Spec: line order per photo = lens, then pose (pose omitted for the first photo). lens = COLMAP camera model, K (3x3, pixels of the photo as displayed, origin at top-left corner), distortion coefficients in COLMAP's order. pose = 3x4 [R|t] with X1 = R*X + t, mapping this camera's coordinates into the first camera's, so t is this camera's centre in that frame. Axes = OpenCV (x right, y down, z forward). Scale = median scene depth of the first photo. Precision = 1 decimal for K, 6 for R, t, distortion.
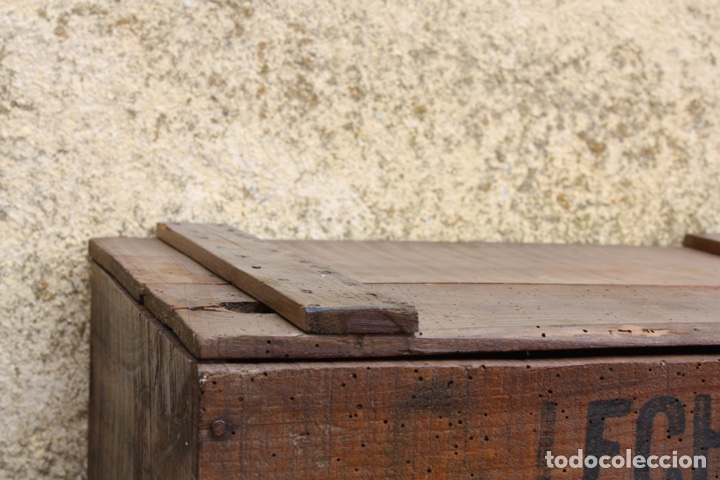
lens RADIAL K [[1411.7, 0, 360.0], [0, 1411.7, 240.0], [0, 0, 1]] dist [0.007192, 0.207791]
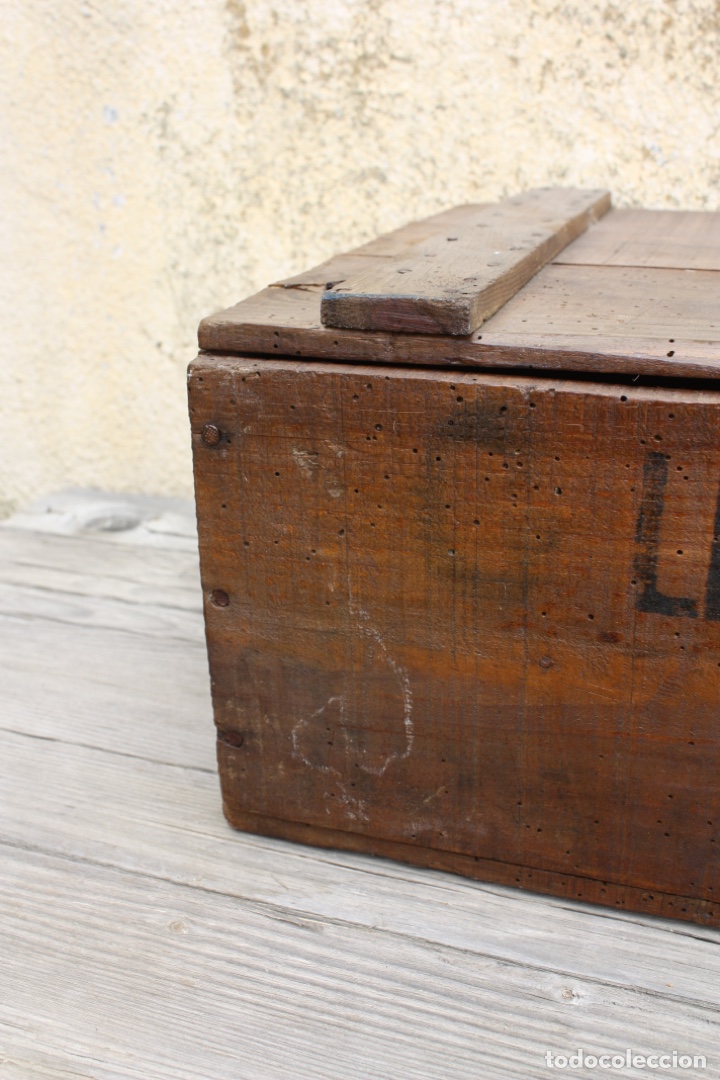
lens RADIAL K [[1198.8, 0, 360.3], [0, 1198.8, 545.2], [0, 0, 1]] dist [-0.127016, 0.162641]
pose [[0.793153, 0.176171, -0.582986, 0.238077], [-0.012028, 0.961593, 0.274217, 0.001147], [0.608904, -0.210484, 0.764809, 0.303178]]
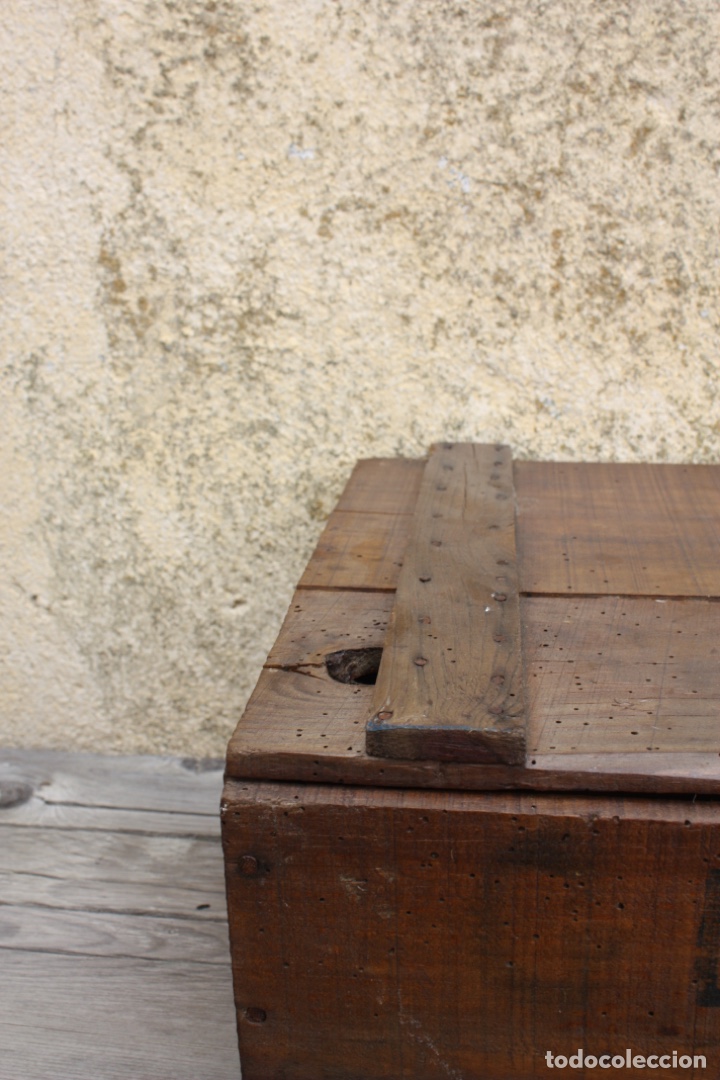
lens RADIAL K [[1198.8, 0, 360.3], [0, 1198.8, 545.2], [0, 0, 1]] dist [-0.127016, 0.162641]
pose [[0.904403, 0.082804, -0.418567, 0.133972], [0.013340, 0.975022, 0.221709, -0.114043], [0.426470, -0.206098, 0.880708, 0.289000]]
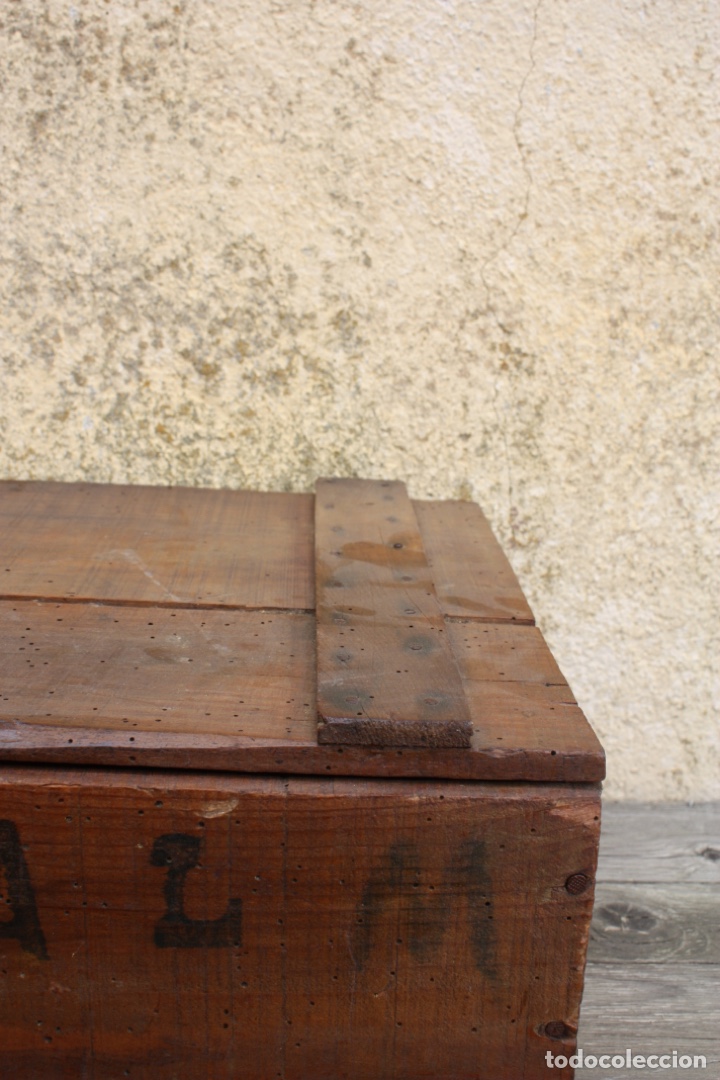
lens RADIAL K [[1198.8, 0, 360.3], [0, 1198.8, 545.2], [0, 0, 1]] dist [-0.127016, 0.162641]
pose [[0.963842, 0.074788, -0.255763, 0.474888], [-0.031821, 0.985242, 0.168180, -0.091161], [0.264566, -0.153961, 0.951998, 0.376225]]
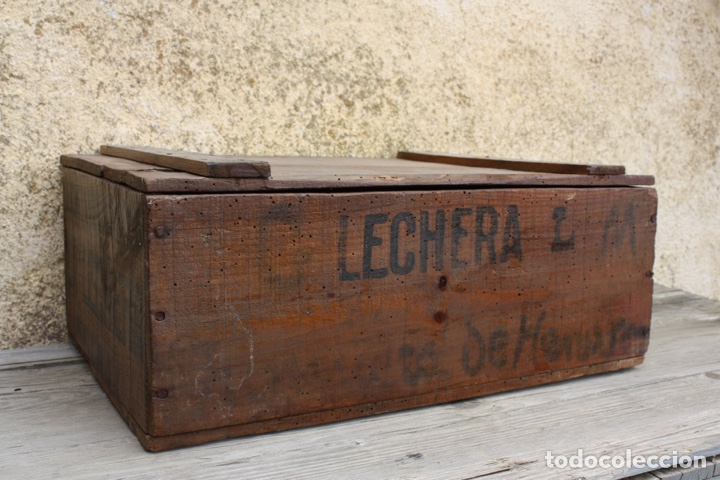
lens RADIAL K [[799.2, 0, 356.7], [0, 799.2, 242.1], [0, 0, 1]] dist [-0.127016, 0.162641]
pose [[0.978627, -0.042536, 0.201198, -0.036613], [0.033010, 0.998180, 0.050470, 0.064132], [-0.202979, -0.042750, 0.978249, 0.001489]]
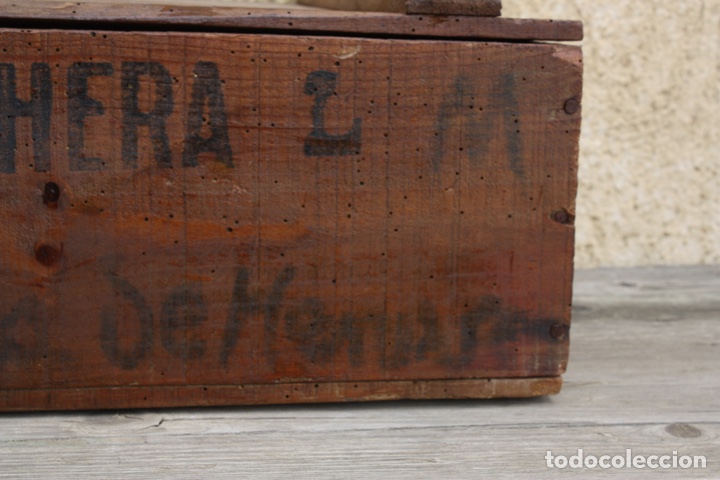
lens RADIAL K [[1411.7, 0, 360.0], [0, 1411.7, 240.0], [0, 0, 1]] dist [0.007192, 0.207791]
pose [[0.994850, 0.012965, -0.100528, 0.414859], [-0.005851, 0.997477, 0.070748, 0.111416], [0.101191, -0.069795, 0.992416, -0.012080]]
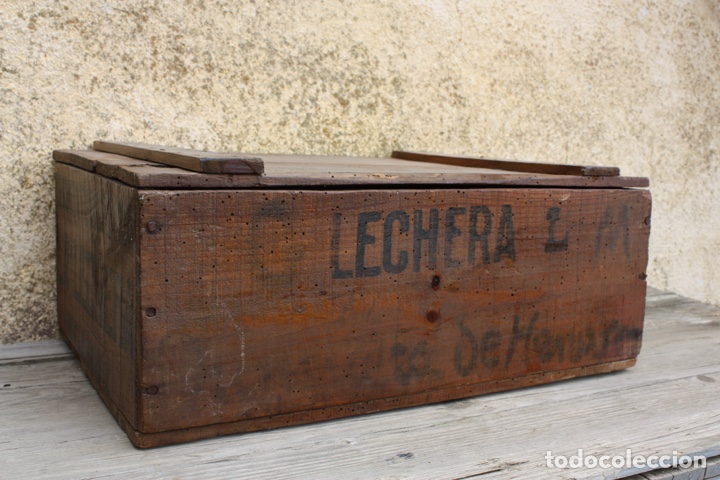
lens RADIAL K [[799.2, 0, 356.7], [0, 799.2, 242.1], [0, 0, 1]] dist [-0.127016, 0.162641]
pose [[0.977503, -0.031735, 0.208521, -0.035206], [0.021871, 0.998537, 0.049444, 0.066750], [-0.209786, -0.043771, 0.976767, 0.004215]]
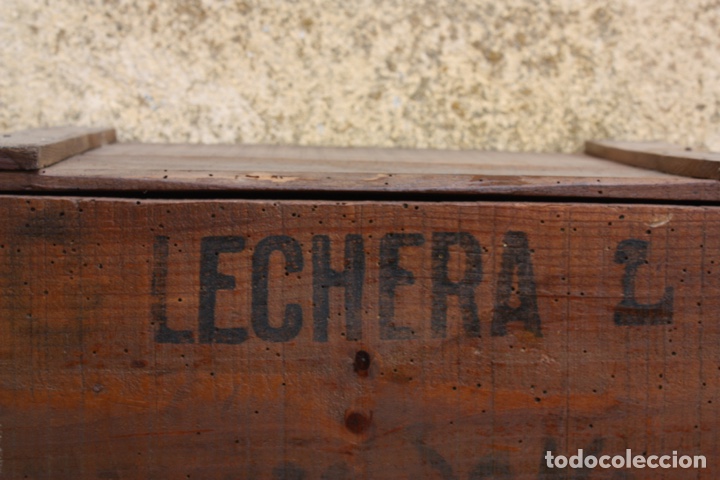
lens RADIAL K [[1411.7, 0, 360.0], [0, 1411.7, 240.0], [0, 0, 1]] dist [0.007192, 0.207791]
pose [[0.963136, 0.004027, -0.268985, 0.379782], [-0.006255, 0.999953, -0.007427, 0.082028], [0.268943, 0.008836, 0.963116, -0.012888]]
